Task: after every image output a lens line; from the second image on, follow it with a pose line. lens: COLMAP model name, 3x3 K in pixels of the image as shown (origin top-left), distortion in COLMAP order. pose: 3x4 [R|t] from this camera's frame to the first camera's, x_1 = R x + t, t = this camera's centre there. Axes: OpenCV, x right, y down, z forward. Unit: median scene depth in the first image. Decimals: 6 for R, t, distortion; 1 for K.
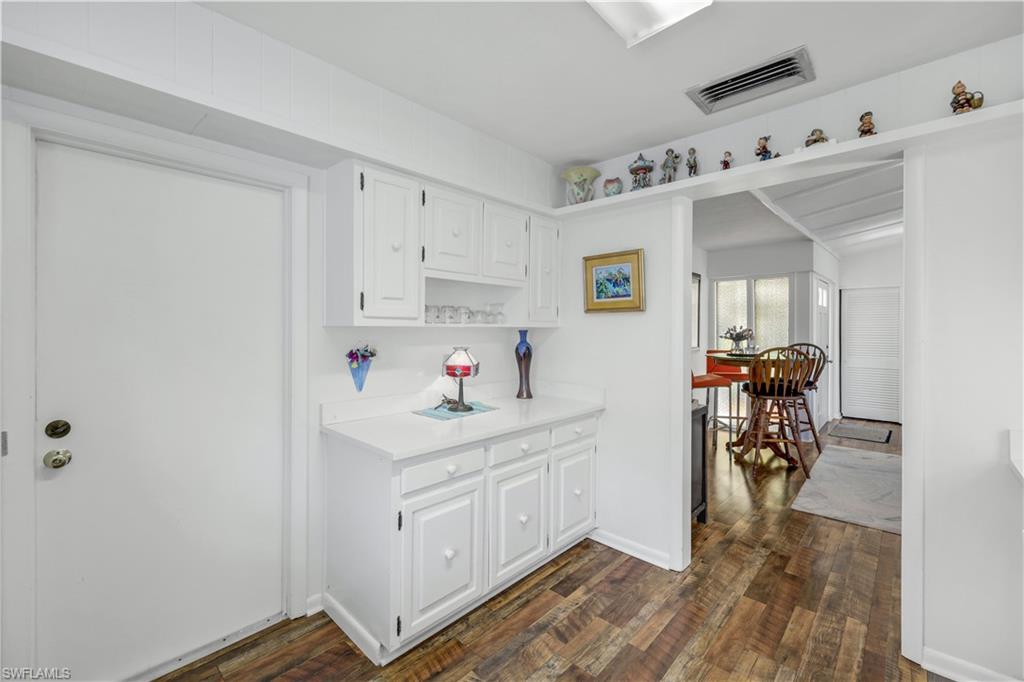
lens RADIAL K [[425.1, 0, 502.1], [0, 425.1, 333.5], [0, 0, 1]] dist [-0.000812, -0.000268]
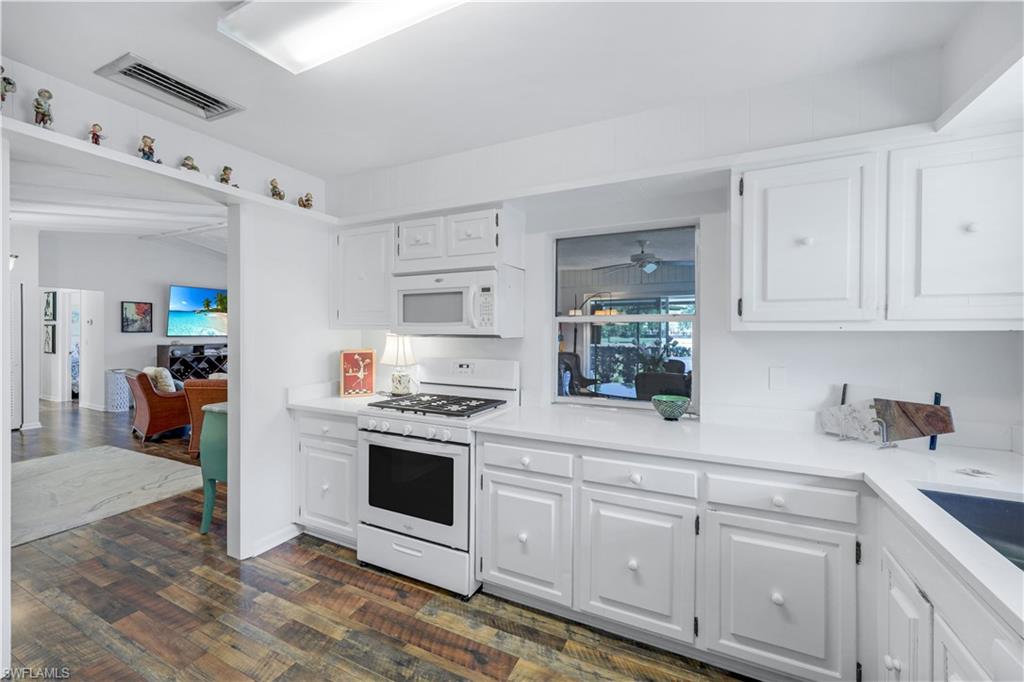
lens RADIAL K [[425.1, 0, 503.8], [0, 425.1, 334.3], [0, 0, 1]] dist [-0.000812, -0.000268]
pose [[-0.301432, -0.008891, 0.953446, -0.556517], [0.002795, 0.999944, 0.010208, -0.007669], [-0.953484, 0.005742, -0.301390, 0.484009]]
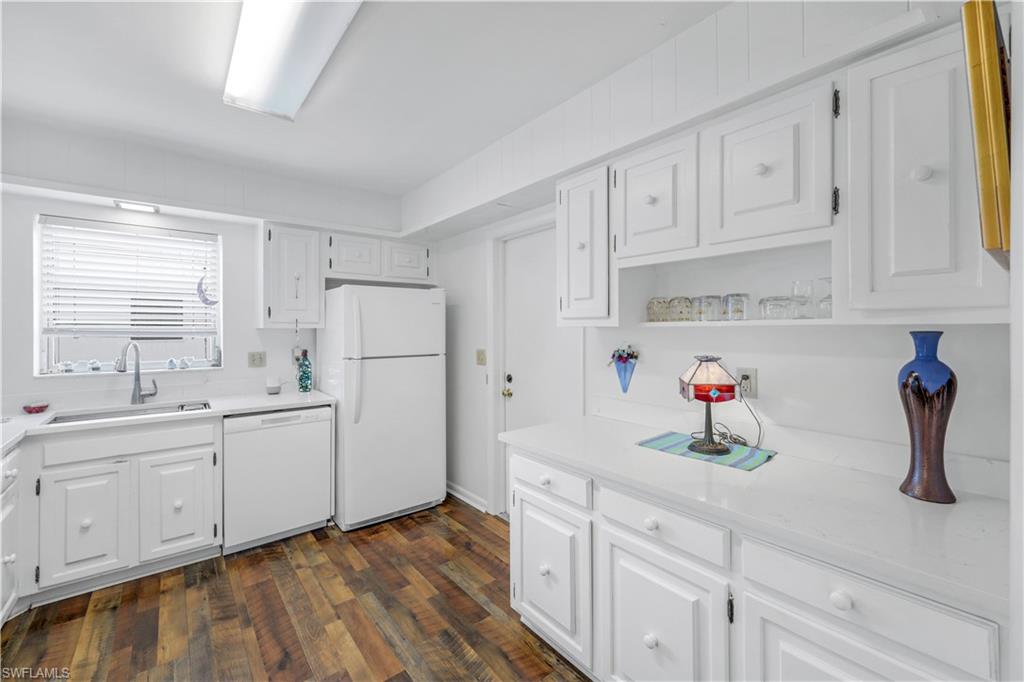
lens RADIAL K [[411.1, 0, 512.5], [0, 411.1, 334.8], [0, 0, 1]] dist [-0.000510, -0.000072]
pose [[-0.113986, 0.009083, -0.993441, 0.696407], [-0.009692, 0.999900, 0.010254, -0.006509], [0.993435, 0.010797, -0.113886, 0.918686]]
